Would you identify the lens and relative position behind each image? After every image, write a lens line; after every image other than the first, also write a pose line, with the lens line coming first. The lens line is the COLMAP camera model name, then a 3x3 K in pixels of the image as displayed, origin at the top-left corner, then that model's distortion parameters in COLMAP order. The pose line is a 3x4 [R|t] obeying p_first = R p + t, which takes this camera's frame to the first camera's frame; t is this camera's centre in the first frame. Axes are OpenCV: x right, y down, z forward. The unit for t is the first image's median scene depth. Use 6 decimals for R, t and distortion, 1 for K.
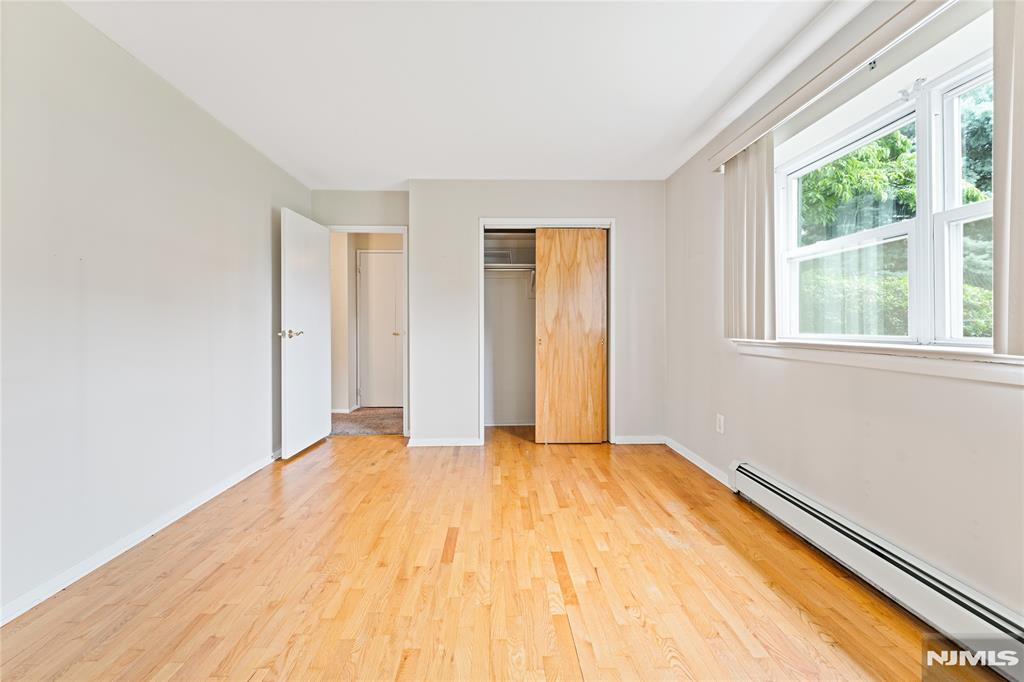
lens RADIAL K [[418.4, 0, 513.0], [0, 418.4, 325.6], [0, 0, 1]] dist [-0.000628, -0.000143]
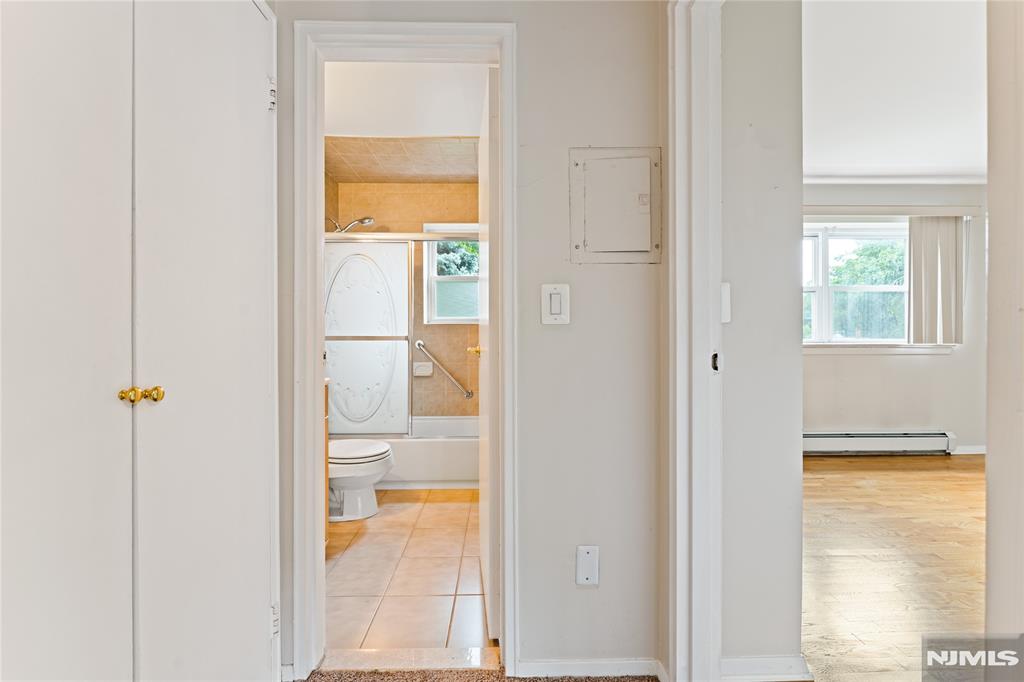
lens RADIAL K [[413.7, 0, 510.2], [0, 413.7, 336.4], [0, 0, 1]] dist [0.000590, -0.000483]
pose [[0.021848, -0.004986, 0.999749, -1.036177], [0.001277, 0.999987, 0.004959, -0.001668], [-0.999760, 0.001168, 0.021854, 2.135066]]
